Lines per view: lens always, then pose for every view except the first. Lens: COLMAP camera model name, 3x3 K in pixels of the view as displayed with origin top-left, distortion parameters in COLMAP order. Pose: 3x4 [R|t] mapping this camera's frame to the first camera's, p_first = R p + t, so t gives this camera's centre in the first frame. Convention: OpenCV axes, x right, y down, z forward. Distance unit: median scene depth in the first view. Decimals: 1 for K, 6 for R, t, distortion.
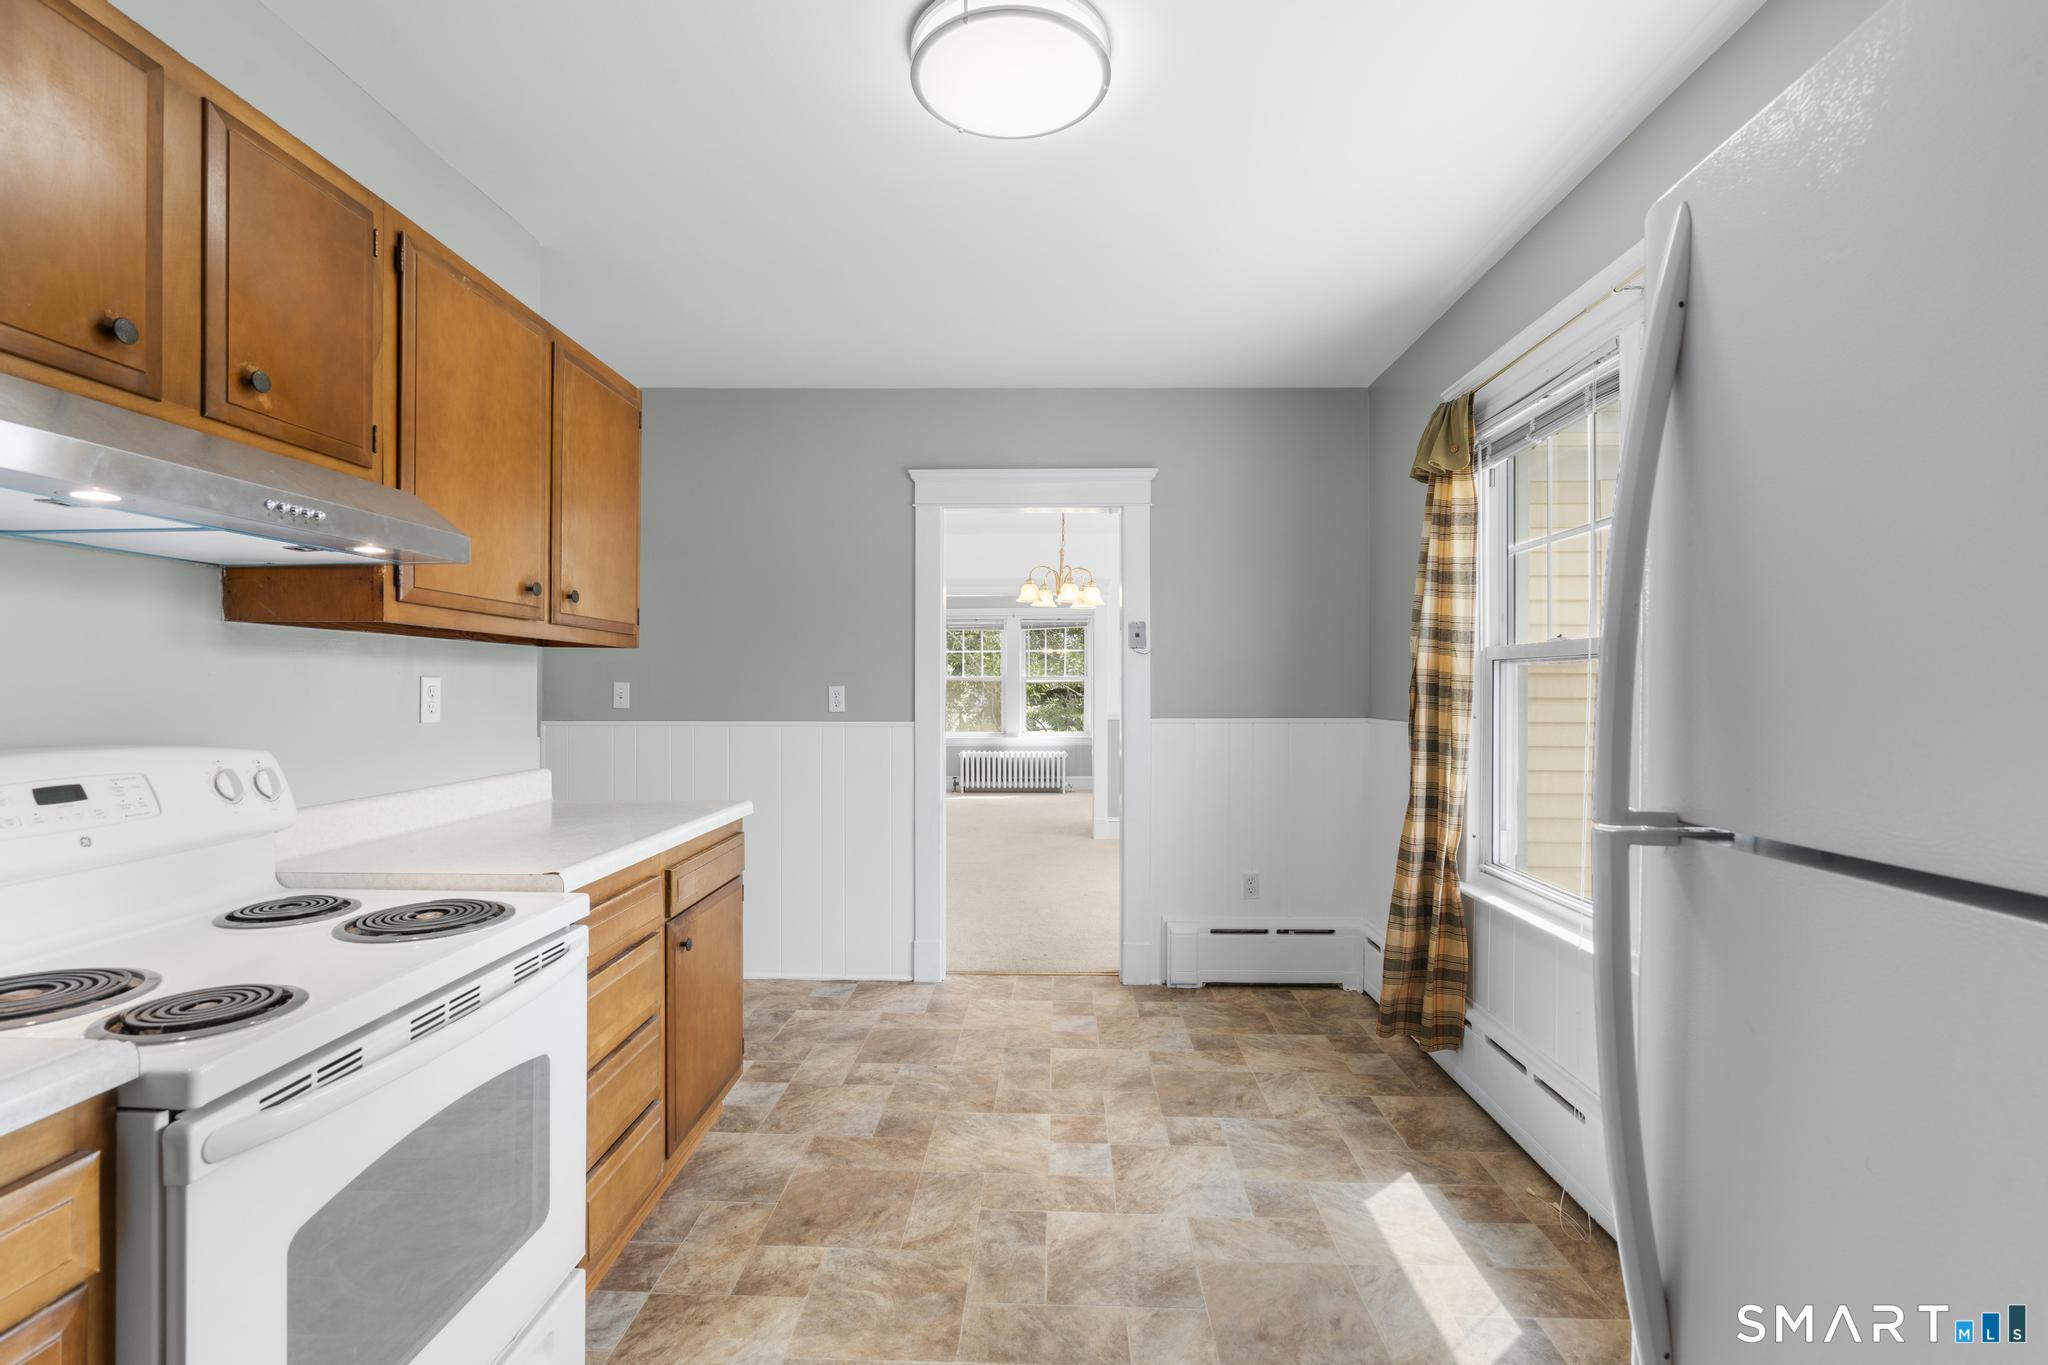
lens RADIAL K [[924.9, 0, 1028.3], [0, 924.9, 686.7], [0, 0, 1]] dist [-0.002045, 0.000745]
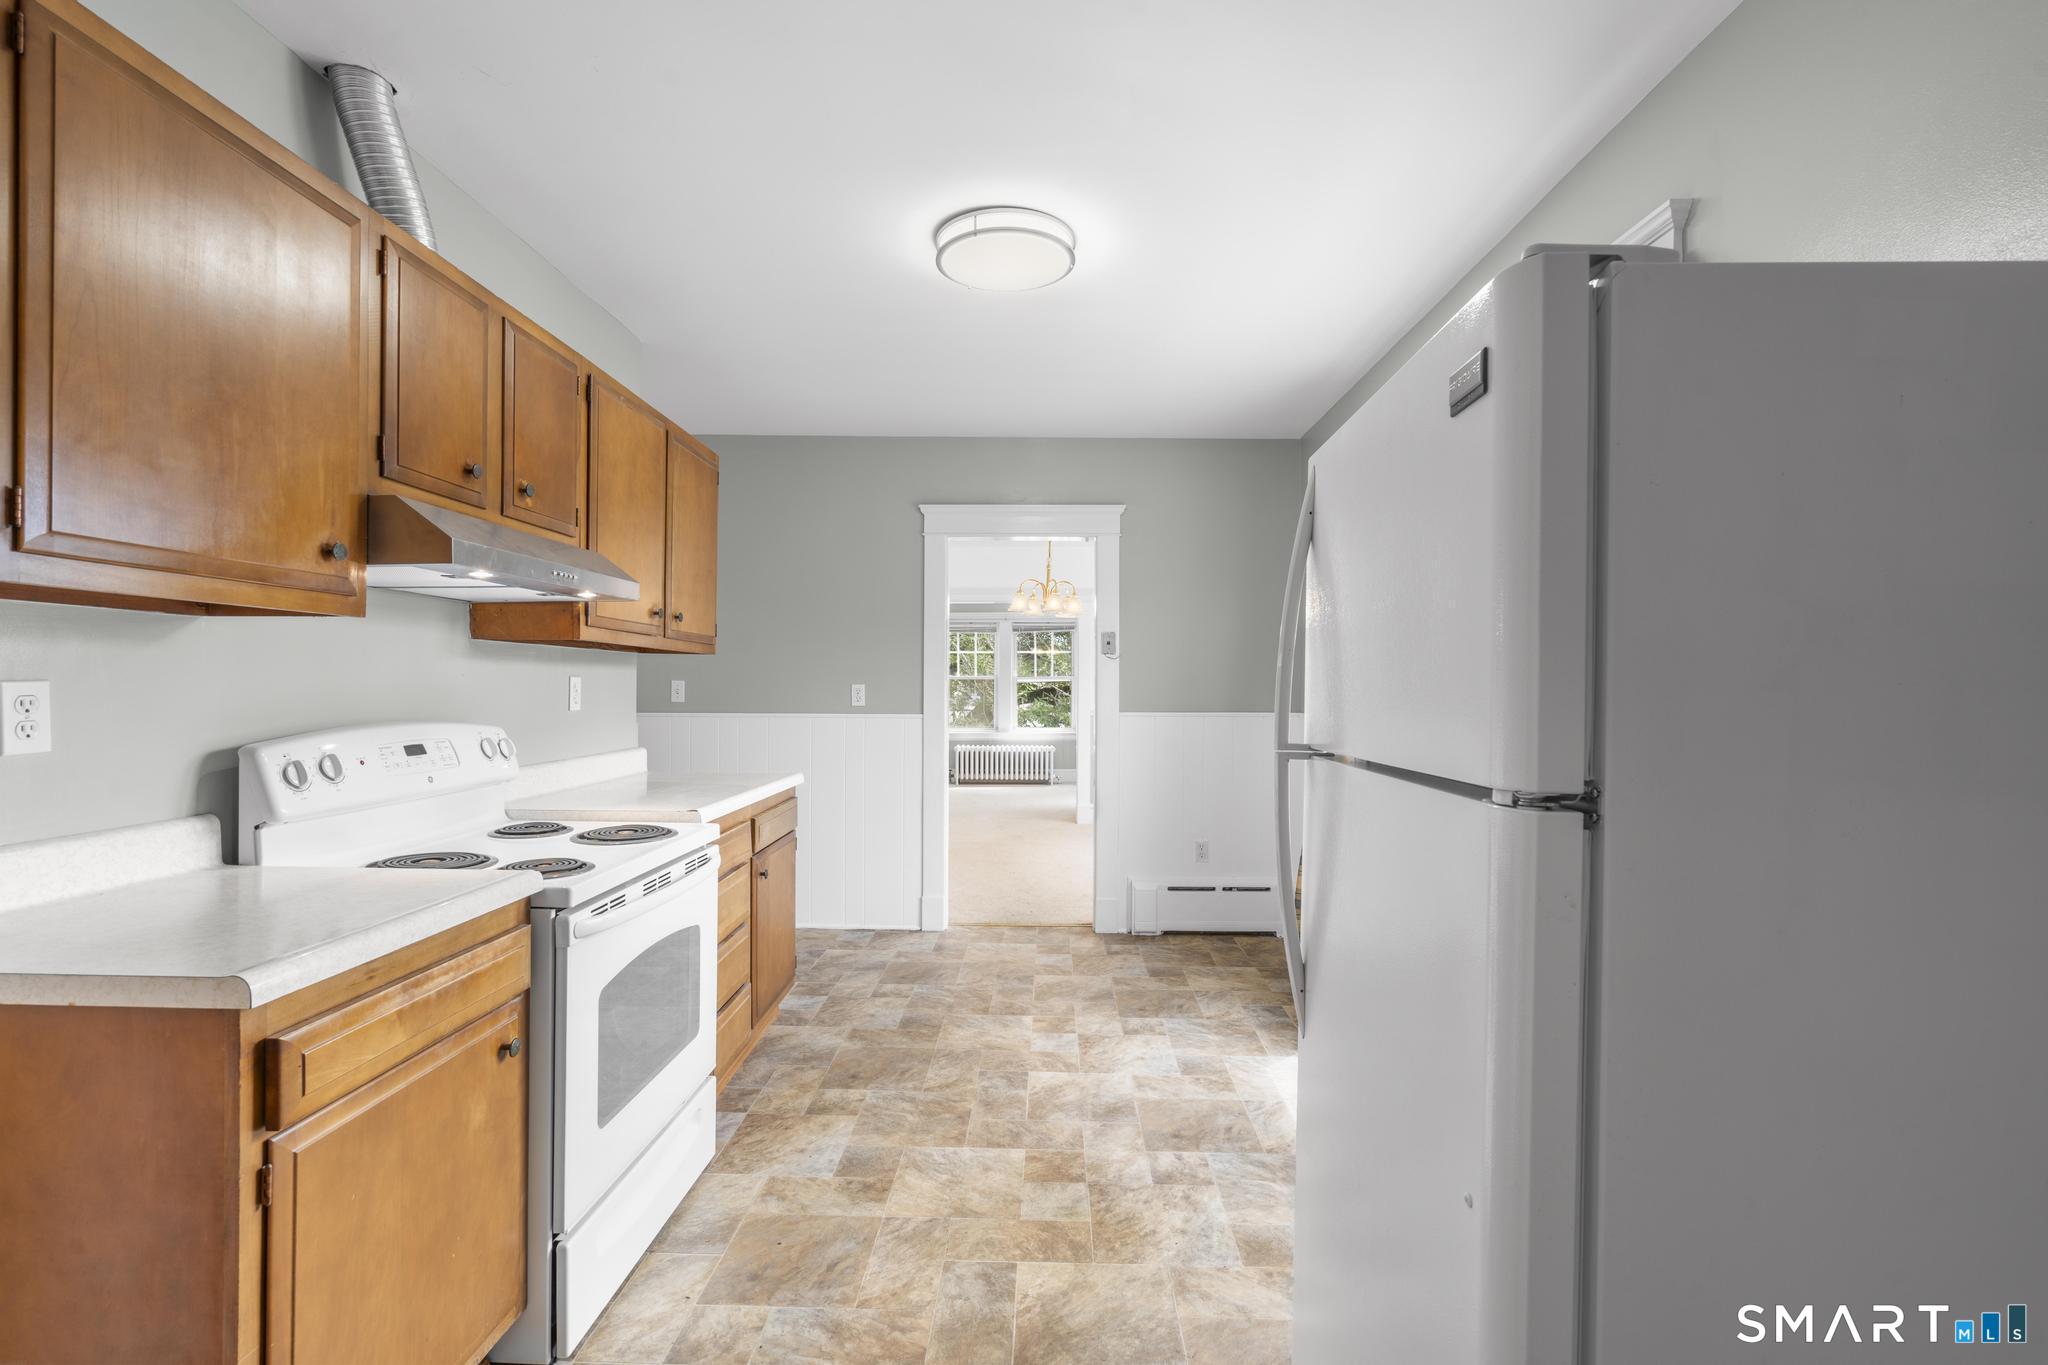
lens RADIAL K [[924.9, 0, 1028.3], [0, 924.9, 686.7], [0, 0, 1]] dist [-0.002045, 0.000745]
pose [[0.999950, 0.004028, 0.009119, 0.004706], [-0.004038, 0.999991, 0.001085, 0.000050], [-0.009114, -0.001122, 0.999958, -0.343976]]
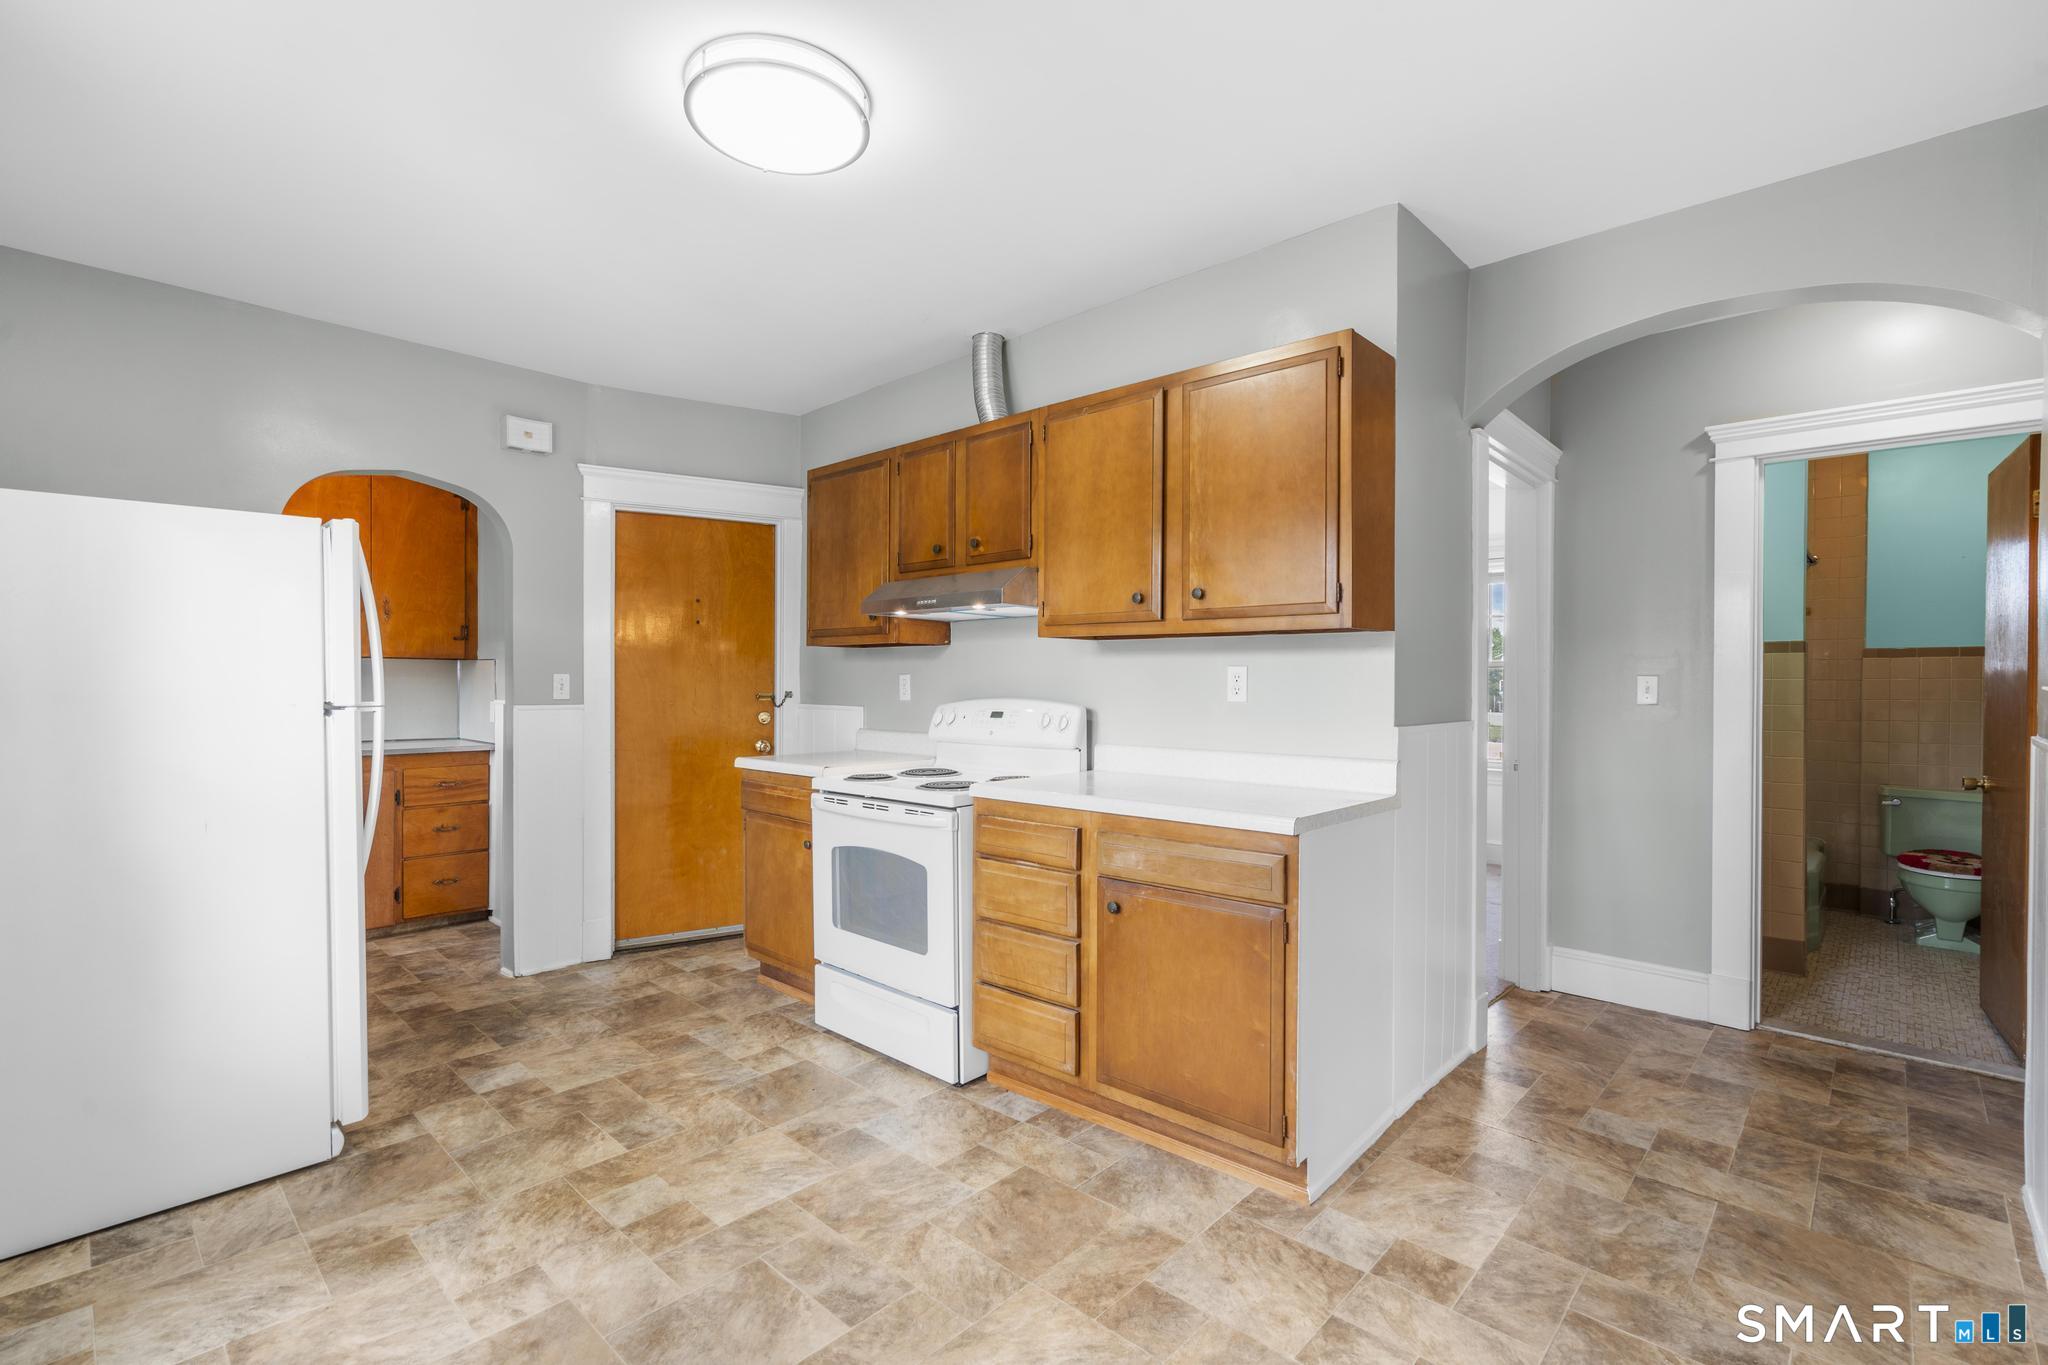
lens RADIAL K [[924.9, 0, 1028.3], [0, 924.9, 686.7], [0, 0, 1]] dist [-0.002045, 0.000745]
pose [[-0.662207, -0.001648, -0.749319, 0.489302], [-0.005907, 0.999978, 0.003021, 0.015448], [0.749297, 0.006427, -0.662203, 1.558946]]
